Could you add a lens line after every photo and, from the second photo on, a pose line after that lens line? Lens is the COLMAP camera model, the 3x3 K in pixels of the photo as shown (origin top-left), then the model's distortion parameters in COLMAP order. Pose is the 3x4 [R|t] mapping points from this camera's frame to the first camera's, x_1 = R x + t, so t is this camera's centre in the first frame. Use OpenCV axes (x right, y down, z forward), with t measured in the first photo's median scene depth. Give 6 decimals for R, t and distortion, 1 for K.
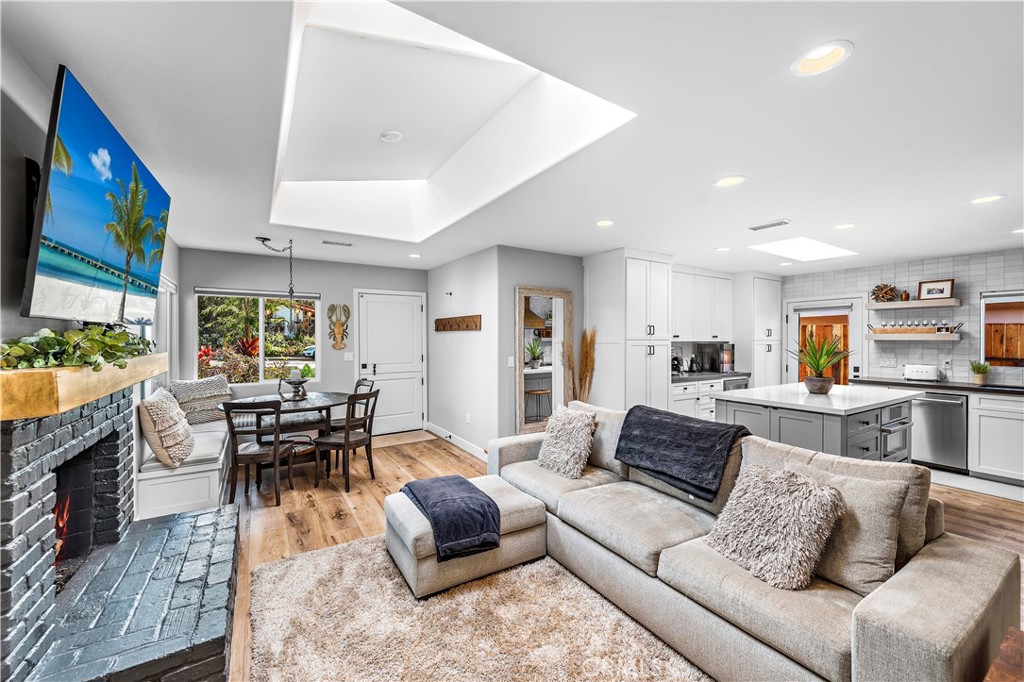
lens RADIAL K [[403.9, 0, 511.0], [0, 403.9, 342.0], [0, 0, 1]] dist [0.009062, -0.000060]
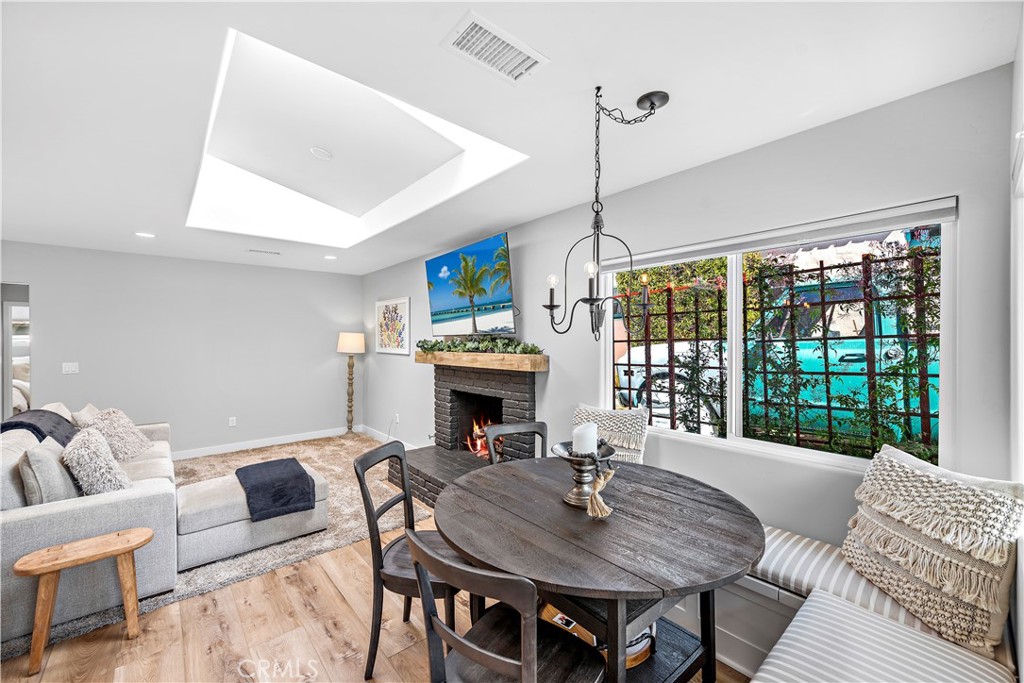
lens RADIAL K [[403.9, 0, 514.0], [0, 403.9, 337.5], [0, 0, 1]] dist [0.009062, -0.000060]
pose [[-0.987202, -0.001116, -0.159470, -0.304206], [-0.001092, 0.999999, -0.000237, -0.011844], [0.159471, -0.000059, -0.987203, 1.034348]]
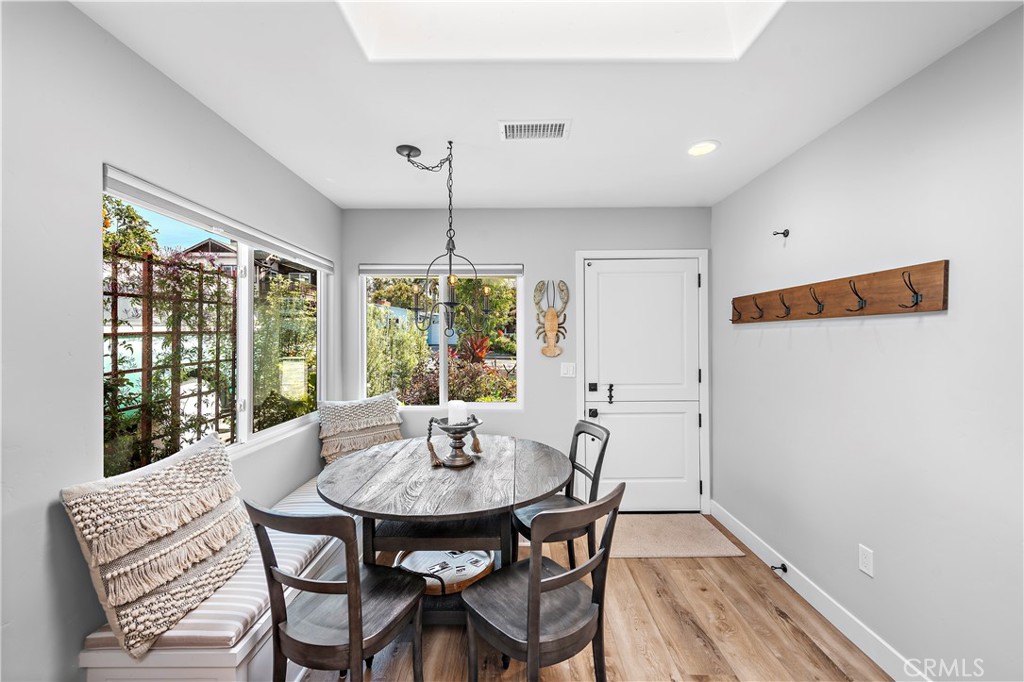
lens RADIAL K [[403.9, 0, 515.0], [0, 403.9, 339.4], [0, 0, 1]] dist [0.009062, -0.000060]
pose [[0.848958, -0.000378, -0.528459, -0.162813], [-0.002175, 0.999989, -0.004210, -0.004713], [0.528455, 0.004724, 0.848948, 0.478906]]
